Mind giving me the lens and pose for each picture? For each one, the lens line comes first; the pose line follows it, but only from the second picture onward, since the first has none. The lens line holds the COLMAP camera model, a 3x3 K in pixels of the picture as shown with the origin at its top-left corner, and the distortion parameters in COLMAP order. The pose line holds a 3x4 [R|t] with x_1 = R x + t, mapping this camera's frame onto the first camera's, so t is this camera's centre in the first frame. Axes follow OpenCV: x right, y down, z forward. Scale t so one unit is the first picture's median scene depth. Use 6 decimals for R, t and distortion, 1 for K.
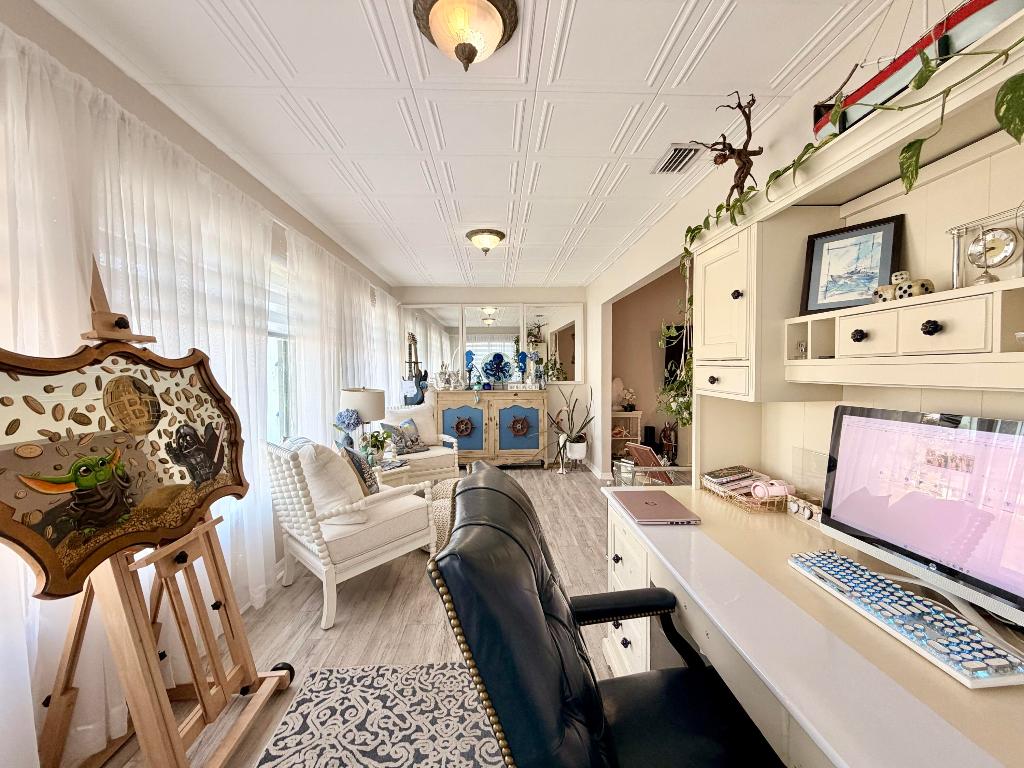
lens RADIAL K [[408.7, 0, 512.0], [0, 408.7, 384.0], [0, 0, 1]] dist [-0.001105, 0.000389]
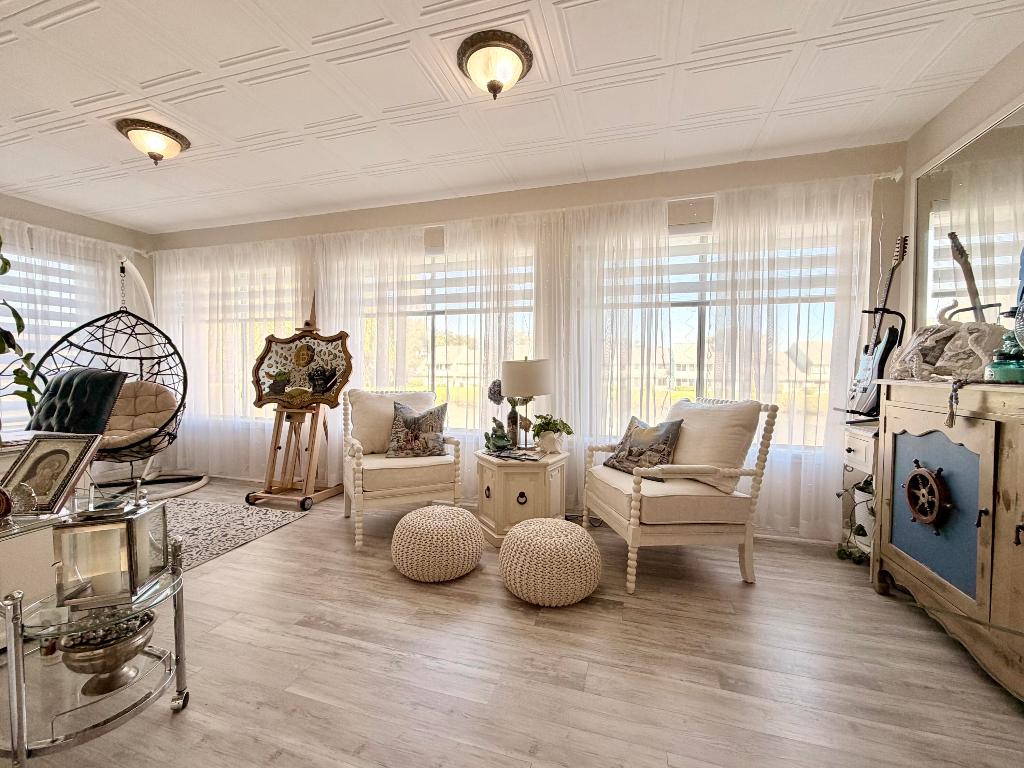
lens RADIAL K [[413.4, 0, 514.7], [0, 413.4, 382.5], [0, 0, 1]] dist [-0.015270, -0.000081]
pose [[-0.326410, 0.037161, -0.944497, 0.882953], [-0.033503, 0.998144, 0.050850, 0.036665], [0.944634, 0.048242, -0.324559, 2.487954]]
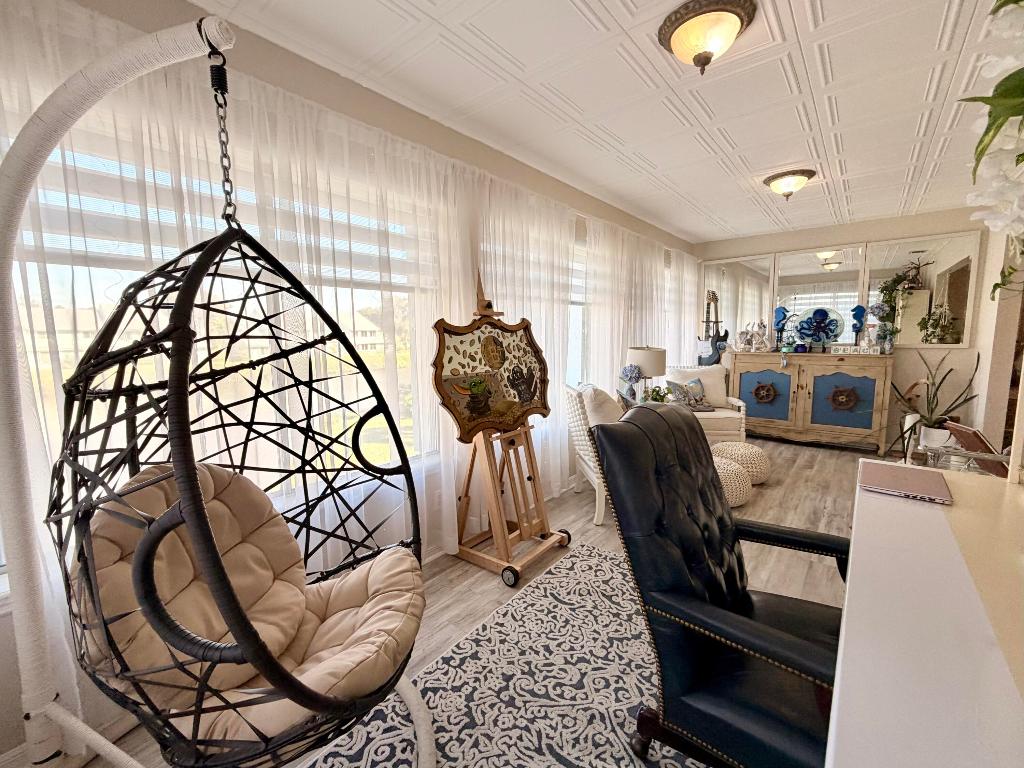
lens RADIAL K [[435.6, 0, 515.9], [0, 435.6, 382.1], [0, 0, 1]] dist [0.020790, 0.000033]
pose [[0.755886, 0.075382, -0.650350, 0.302328], [-0.018679, 0.995428, 0.093670, 0.001259], [0.654437, -0.058656, 0.753838, -0.287791]]
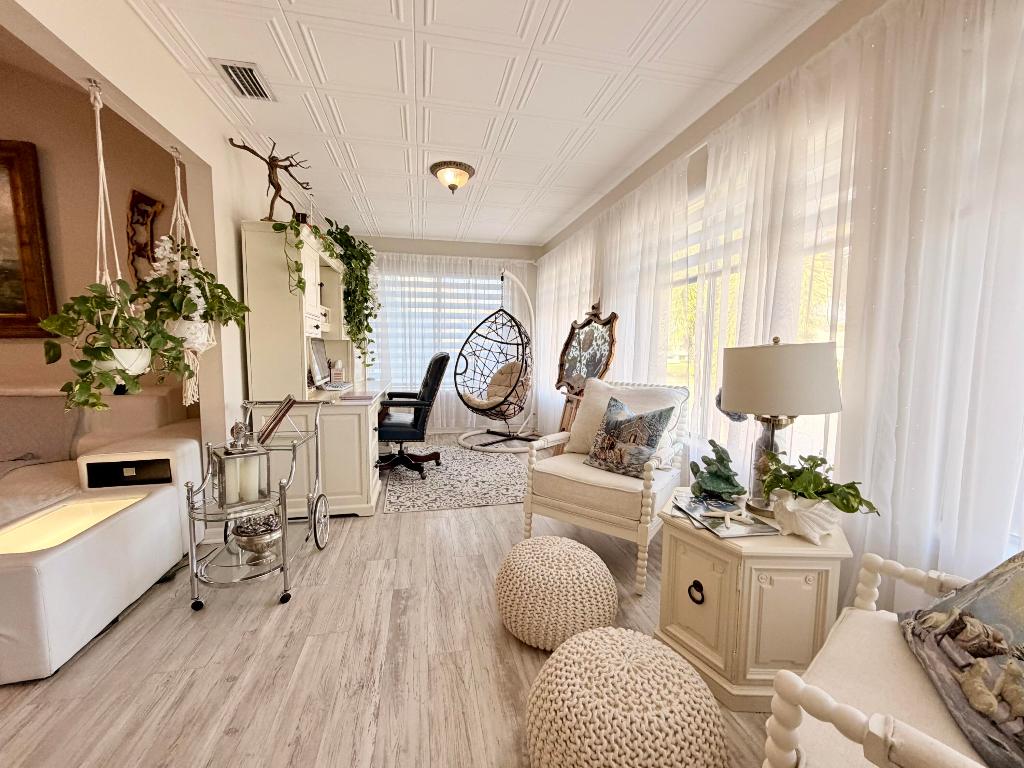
lens RADIAL K [[410.1, 0, 508.4], [0, 410.1, 384.9], [0, 0, 1]] dist [-0.000167, 0.000050]
pose [[-0.985235, 0.012490, -0.170751, -0.006954], [-0.008978, 0.992194, 0.124380, 0.010506], [0.170971, 0.124076, -0.977432, 2.747327]]
